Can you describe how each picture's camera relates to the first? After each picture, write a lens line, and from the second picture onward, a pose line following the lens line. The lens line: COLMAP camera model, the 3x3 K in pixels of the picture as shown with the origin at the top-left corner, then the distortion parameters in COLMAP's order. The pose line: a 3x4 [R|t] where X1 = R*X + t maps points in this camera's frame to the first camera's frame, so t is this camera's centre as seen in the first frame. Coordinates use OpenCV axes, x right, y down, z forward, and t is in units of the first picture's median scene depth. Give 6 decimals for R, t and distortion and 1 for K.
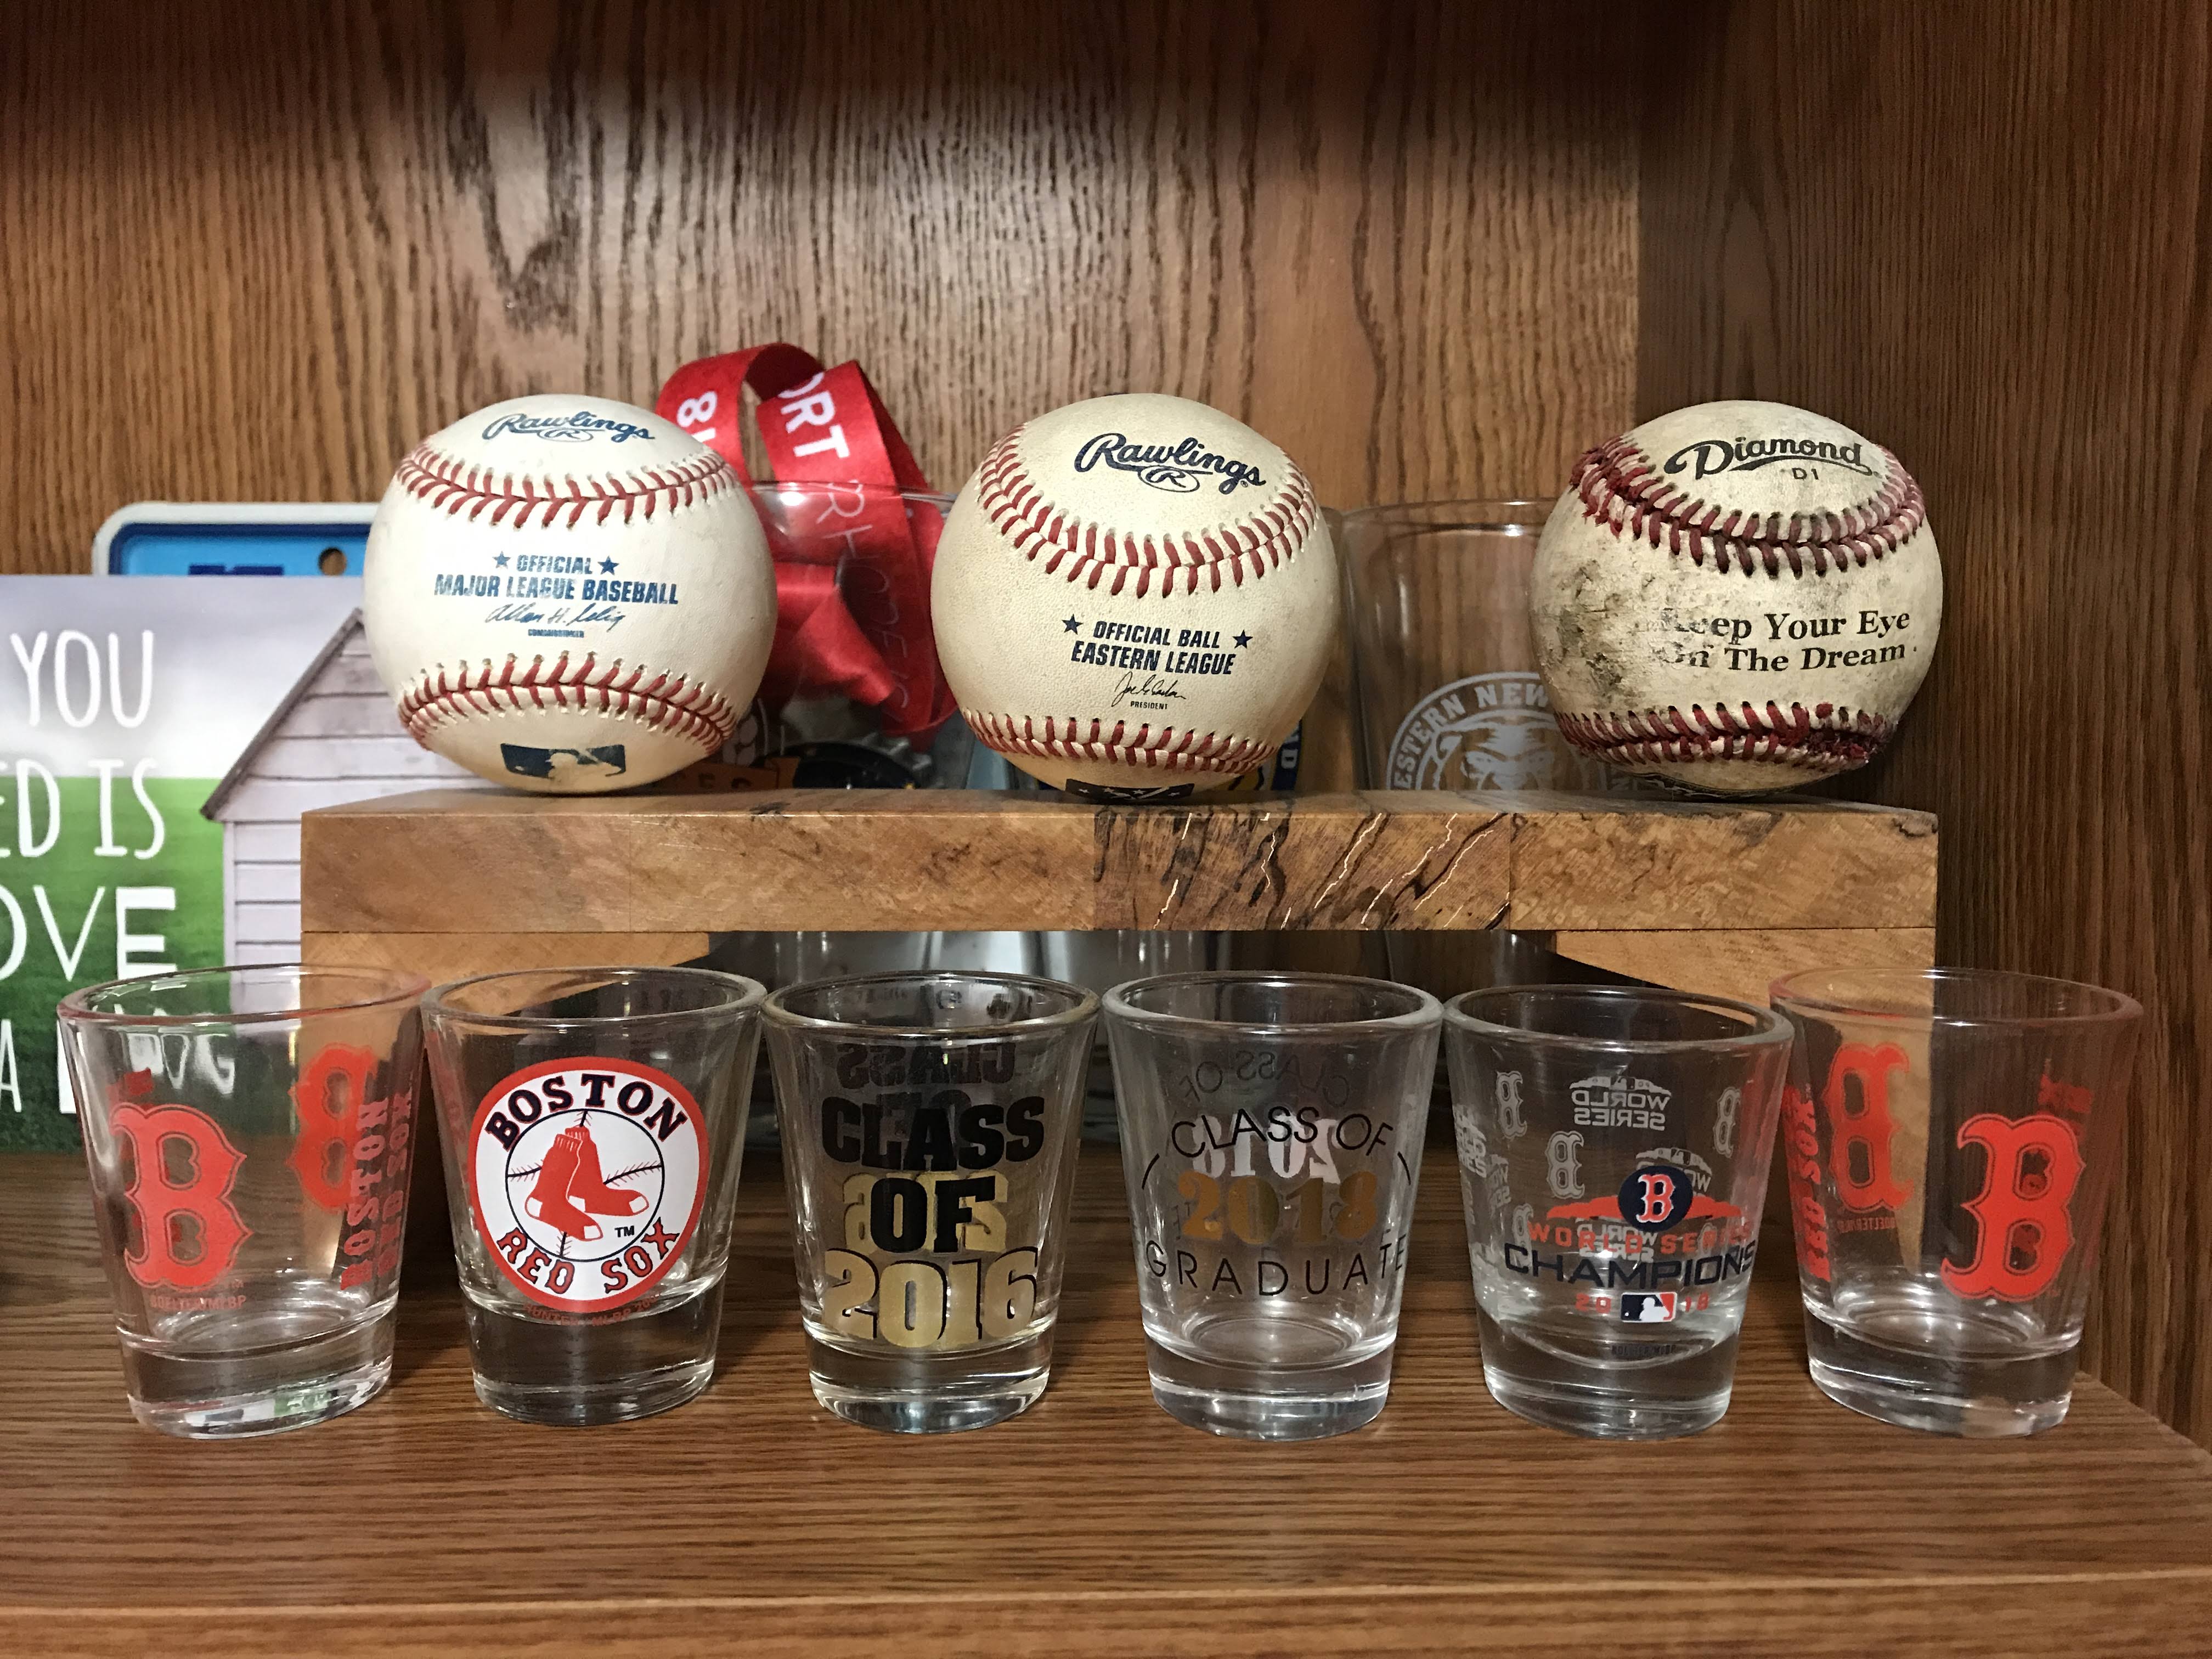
lens RADIAL K [[1805.2, 0, 1108.9], [0, 1805.2, 838.2], [0, 0, 1]] dist [0.023493, -0.015247]
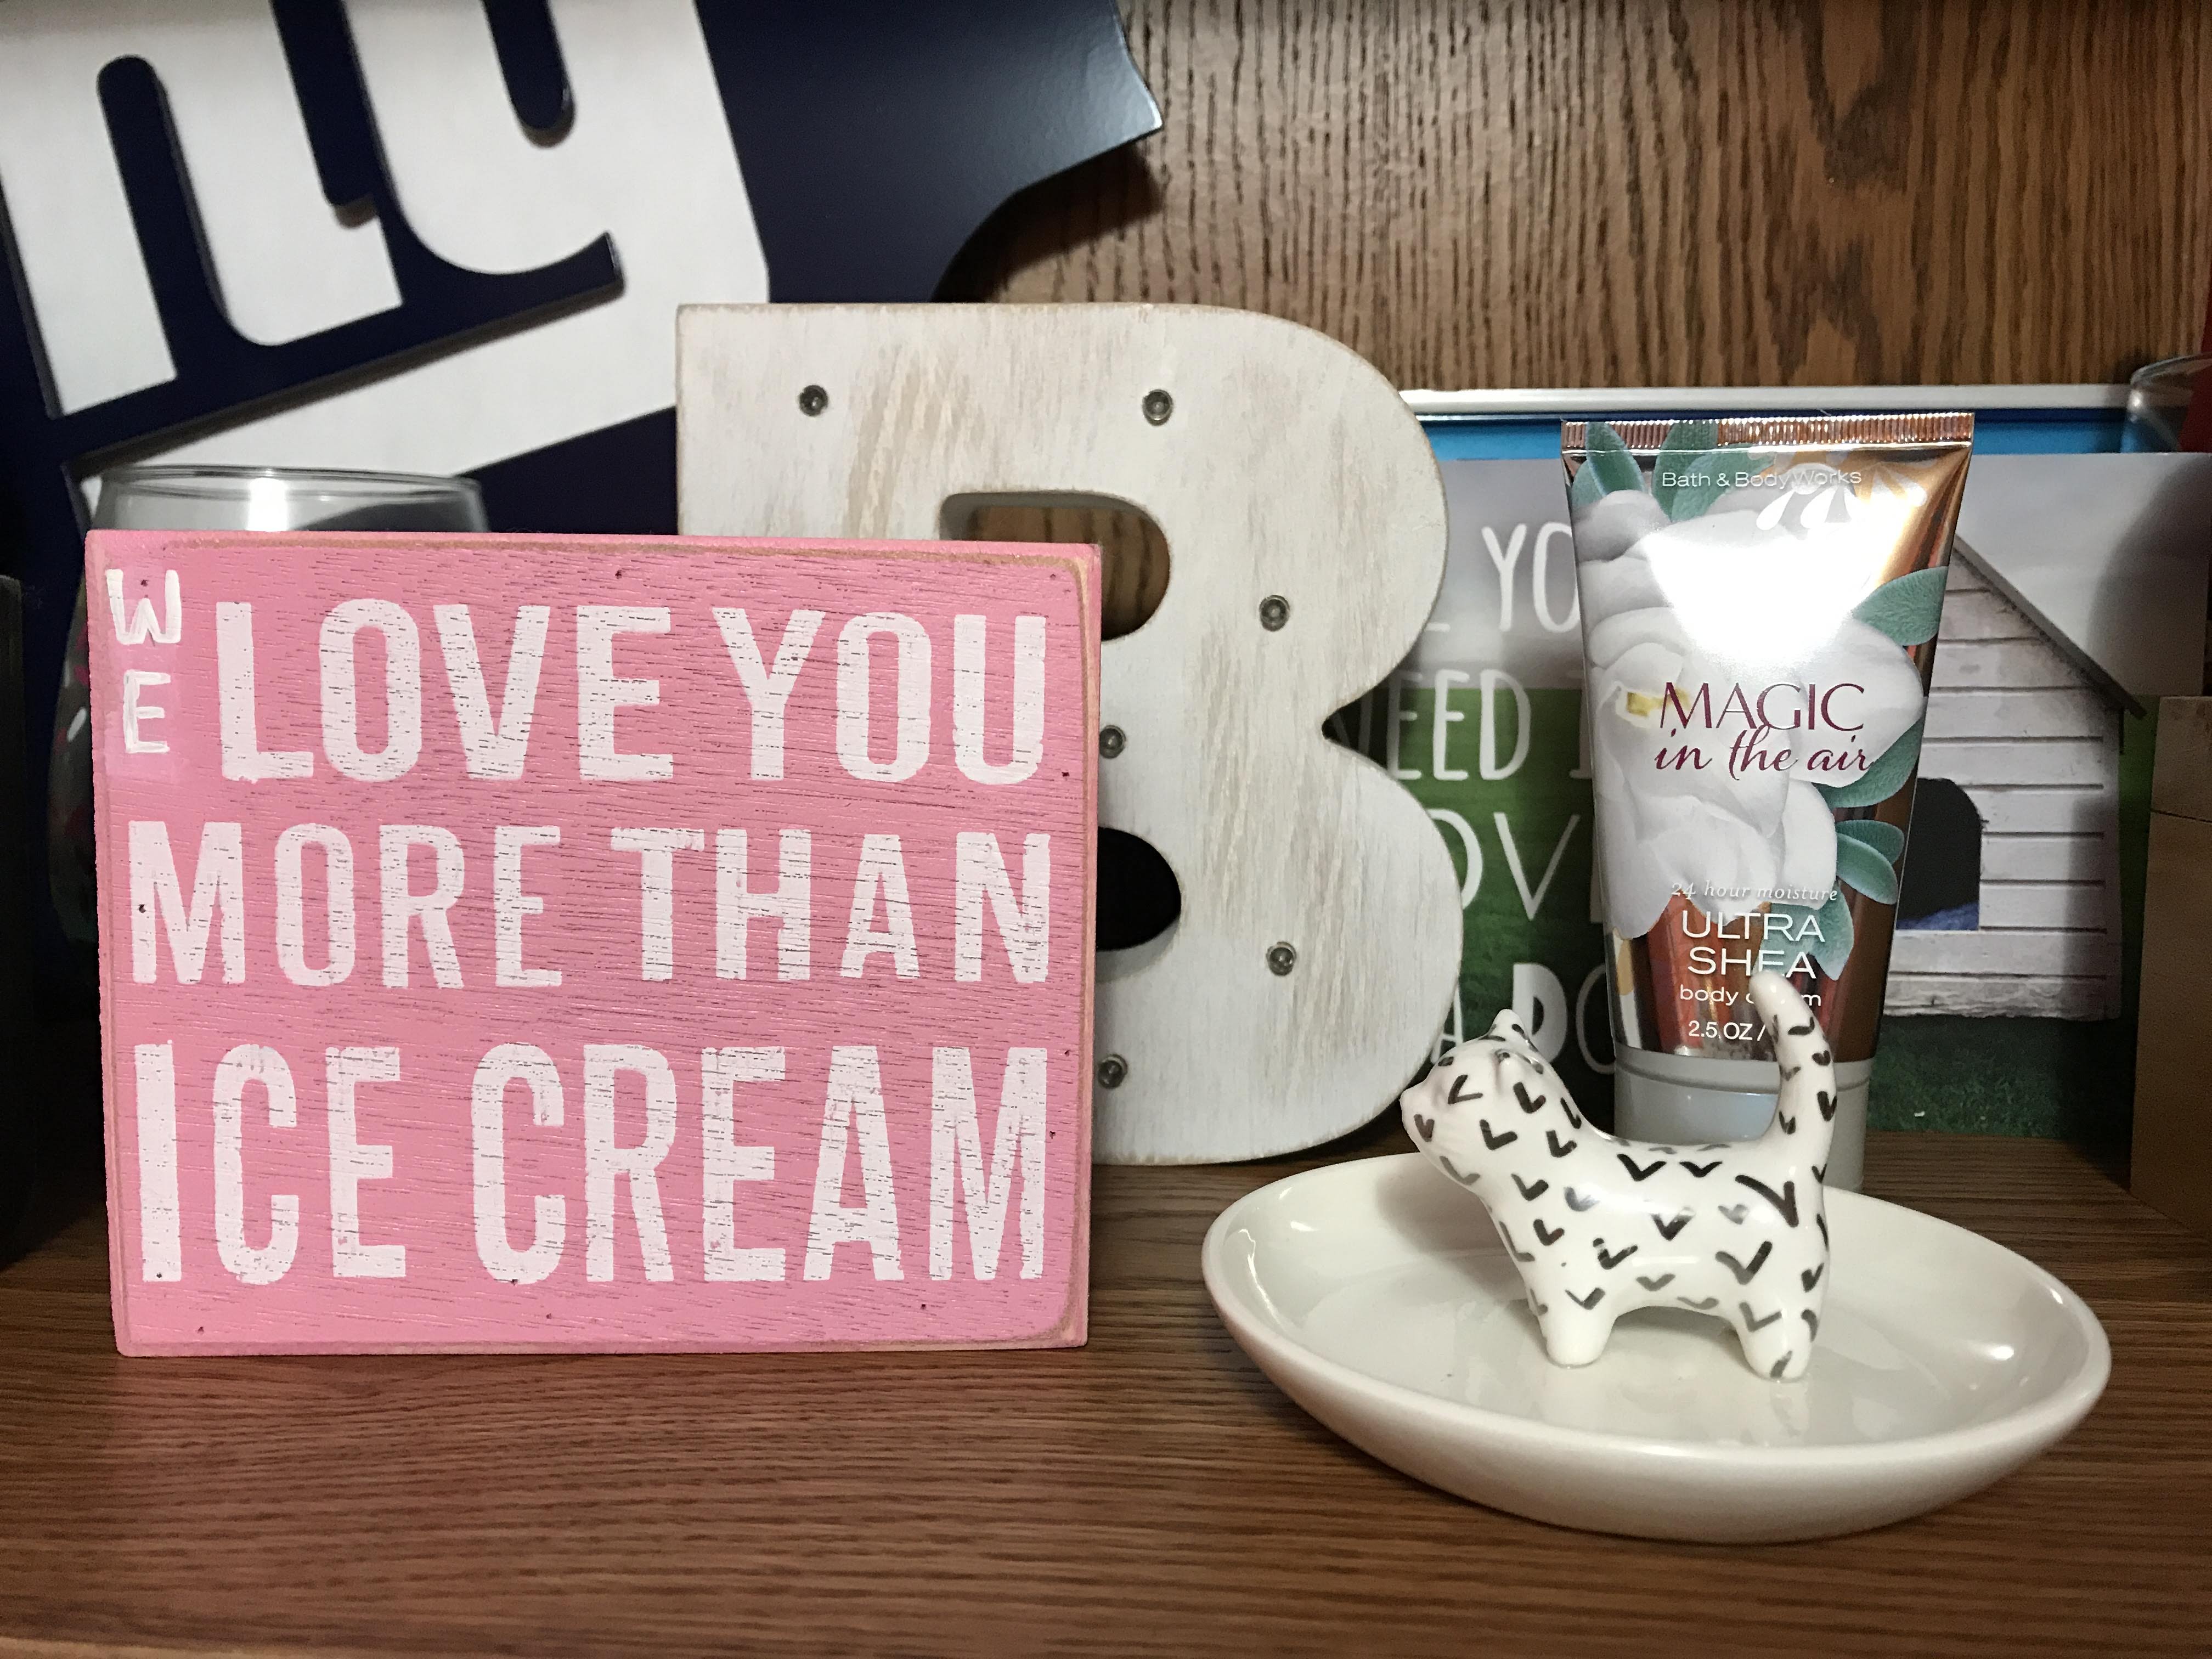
lens RADIAL K [[1805.2, 0, 1099.1], [0, 1805.2, 817.6], [0, 0, 1]] dist [0.023493, -0.015247]
pose [[0.996648, 0.008556, -0.081365, -0.611922], [-0.007384, 0.999865, 0.014700, 0.014675], [0.081480, -0.014050, 0.996576, 0.091702]]
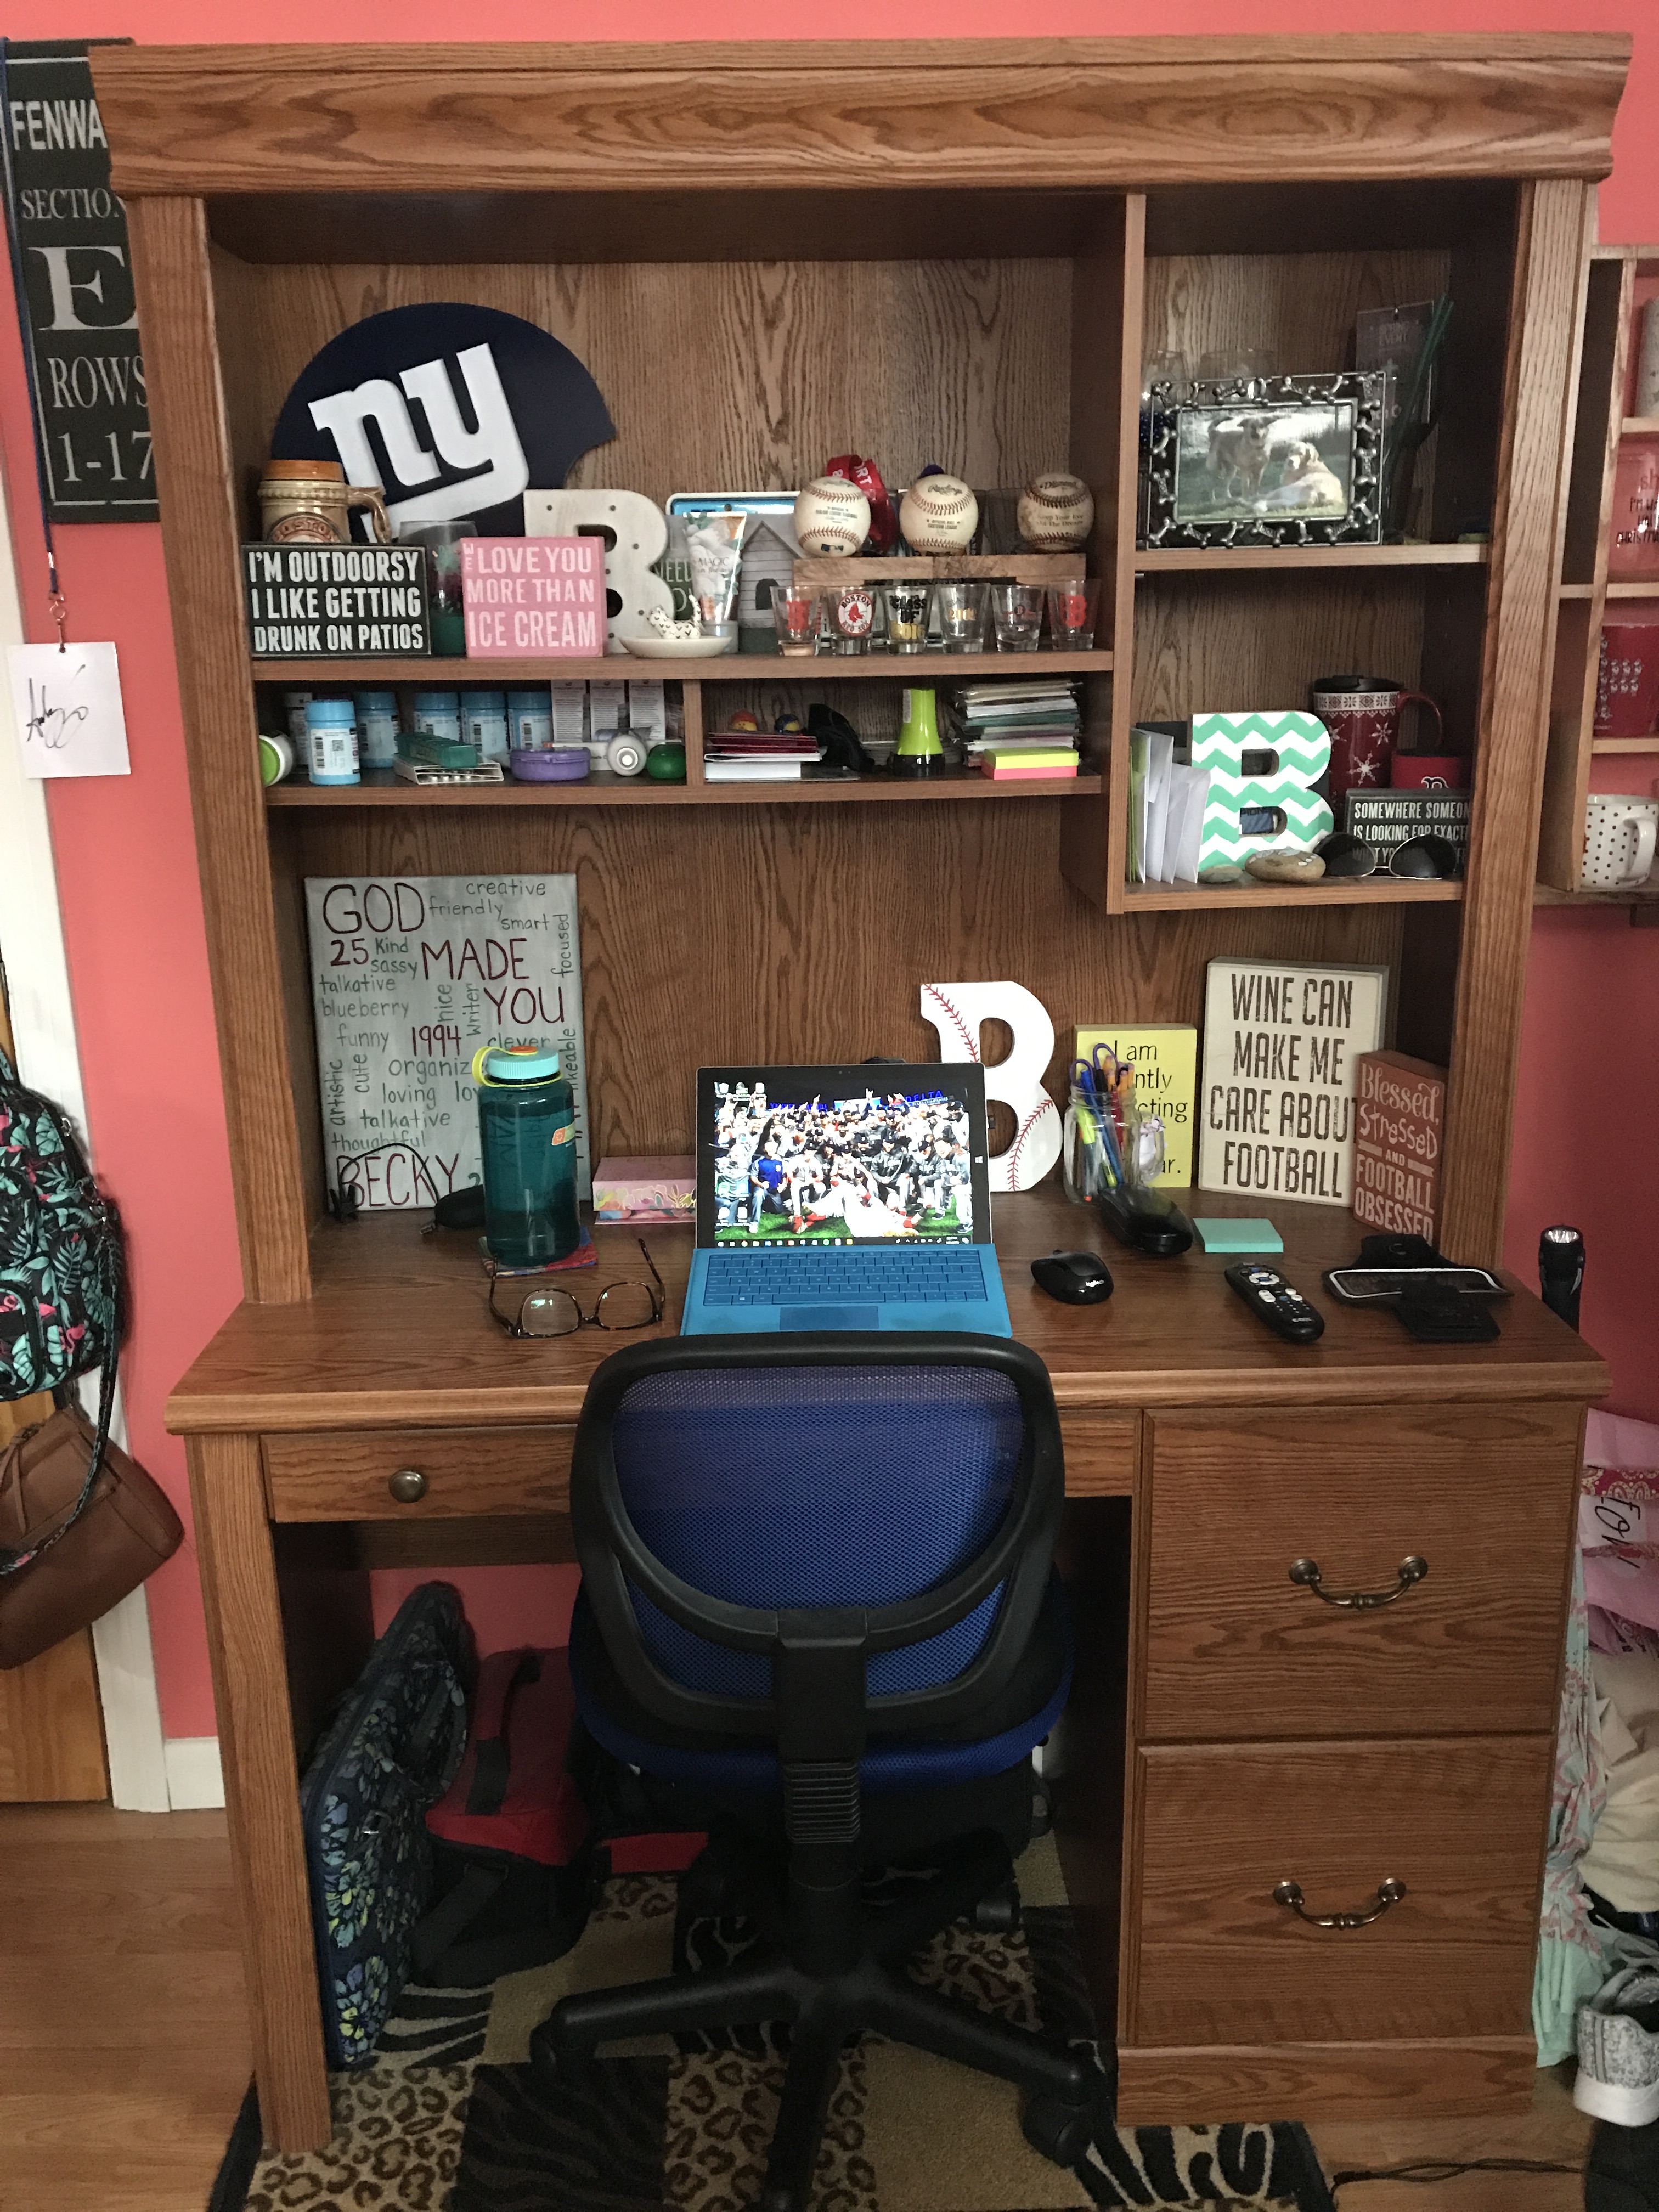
lens RADIAL K [[1805.2, 0, 835.5], [0, 1805.2, 1115.4], [0, 0, 1]] dist [0.023493, -0.015247]
pose [[0.999593, -0.015520, -0.023928, -0.127043], [0.019982, 0.979743, 0.199260, 0.354430], [0.020351, -0.199658, 0.979654, -3.056150]]
